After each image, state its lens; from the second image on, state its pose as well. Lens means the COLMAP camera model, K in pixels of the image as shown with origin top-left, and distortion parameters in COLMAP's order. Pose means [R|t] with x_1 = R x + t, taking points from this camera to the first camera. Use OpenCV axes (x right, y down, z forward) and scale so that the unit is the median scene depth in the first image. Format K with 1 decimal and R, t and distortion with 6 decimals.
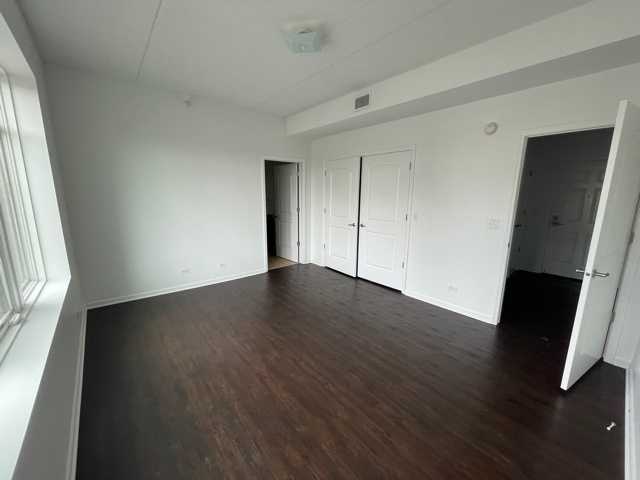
lens RADIAL K [[254.6, 0, 317.9], [0, 254.6, 243.5], [0, 0, 1]] dist [0.001829, 0.000068]
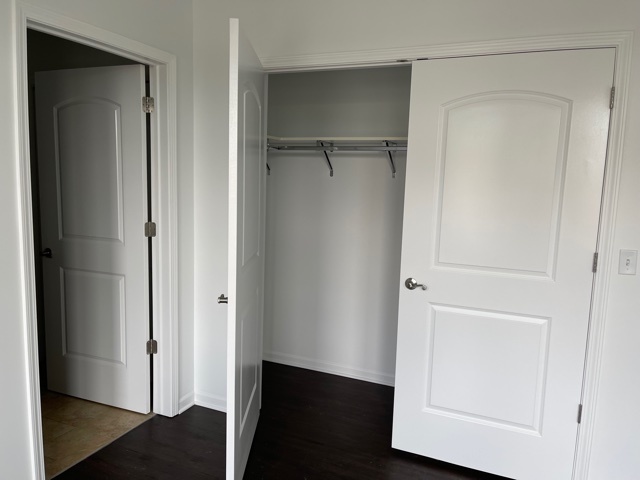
lens RADIAL K [[493.6, 0, 320.8], [0, 493.6, 238.6], [0, 0, 1]] dist [0.017341, 0.003104]
pose [[0.899276, -0.038088, 0.435720, -0.151374], [0.064173, 0.996910, -0.045302, -0.088945], [-0.432648, 0.068701, 0.898942, 0.442811]]
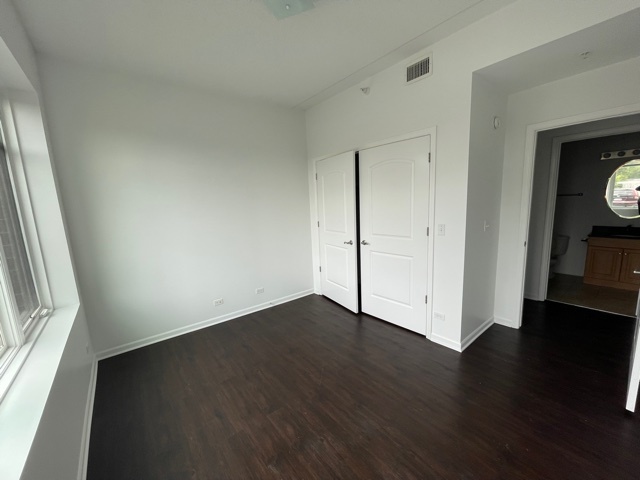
lens RADIAL K [[254.6, 0, 317.2], [0, 254.6, 239.6], [0, 0, 1]] dist [0.001829, 0.000068]
pose [[0.998120, -0.052173, -0.032162, 0.054589], [0.050686, 0.997680, -0.045438, -0.044312], [0.034458, 0.043722, 0.998449, 0.224014]]
